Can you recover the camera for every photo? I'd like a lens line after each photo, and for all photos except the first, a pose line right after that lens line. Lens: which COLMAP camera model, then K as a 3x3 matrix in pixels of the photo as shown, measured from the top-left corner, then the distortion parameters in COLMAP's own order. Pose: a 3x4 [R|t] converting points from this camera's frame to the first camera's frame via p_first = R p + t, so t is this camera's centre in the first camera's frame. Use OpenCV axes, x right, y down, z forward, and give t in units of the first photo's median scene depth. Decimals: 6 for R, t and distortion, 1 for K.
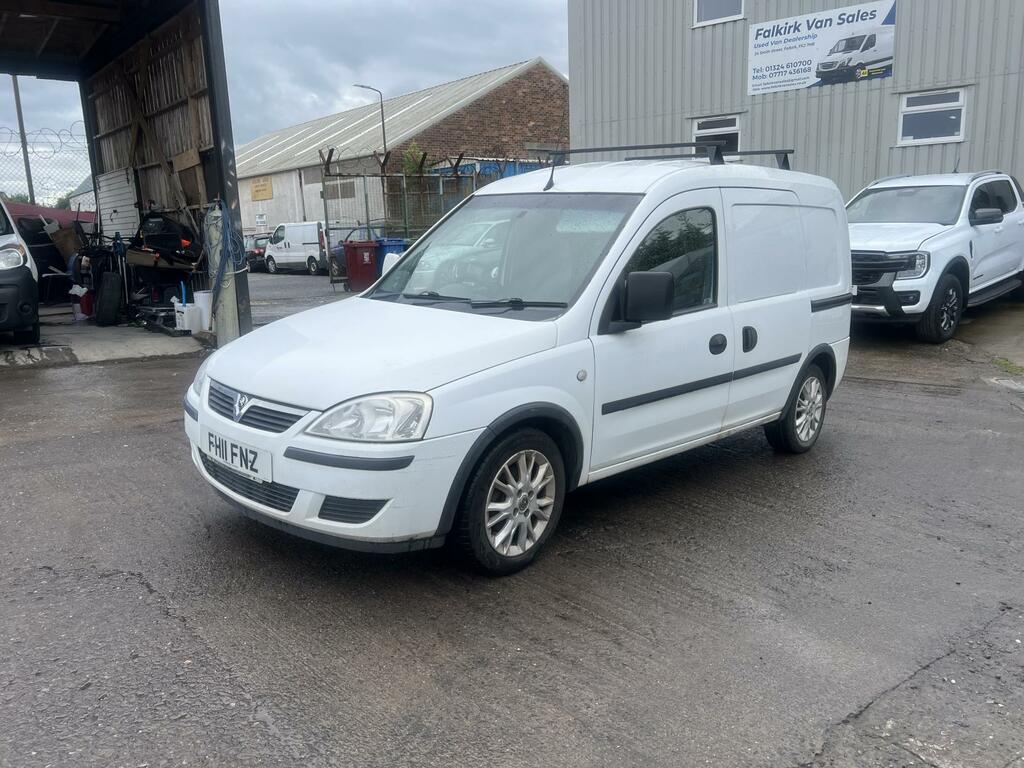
lens RADIAL K [[816.8, 0, 504.6], [0, 816.8, 388.0], [0, 0, 1]] dist [0.005684, -0.005131]
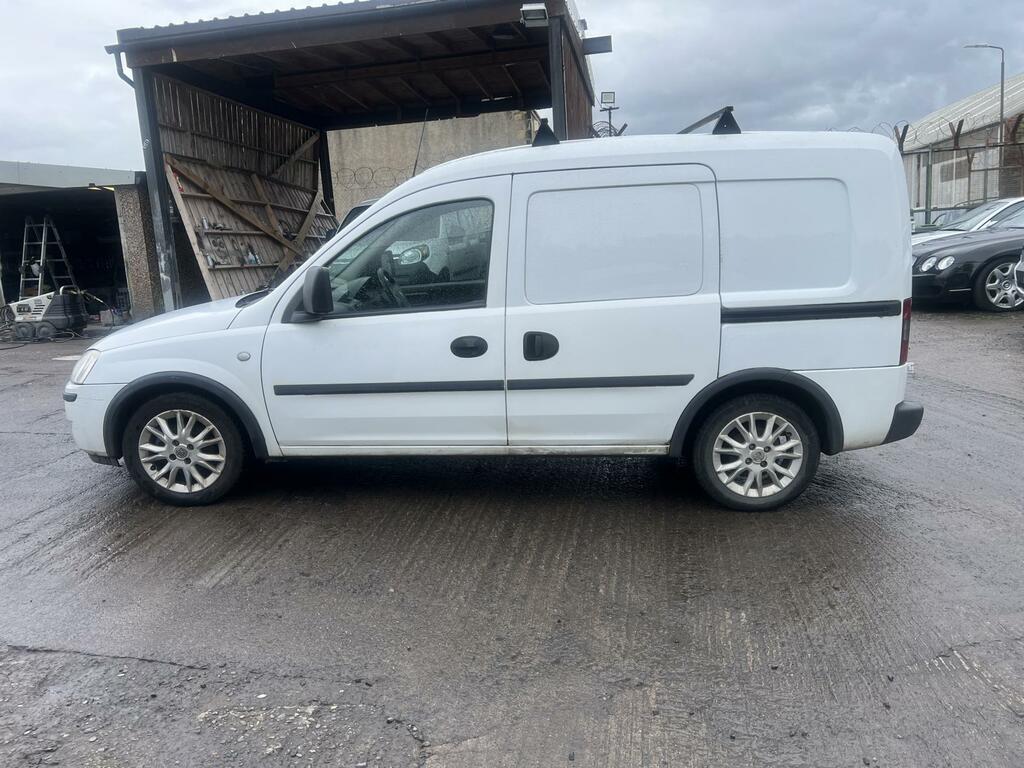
lens RADIAL K [[858.9, 0, 561.1], [0, 858.9, 383.9], [0, 0, 1]] dist [0.009273, -0.000460]
pose [[0.640109, 0.109252, -0.760477, 1.258347], [-0.110761, 0.992620, 0.049373, -0.083276], [0.760259, 0.052627, 0.647485, 0.531658]]
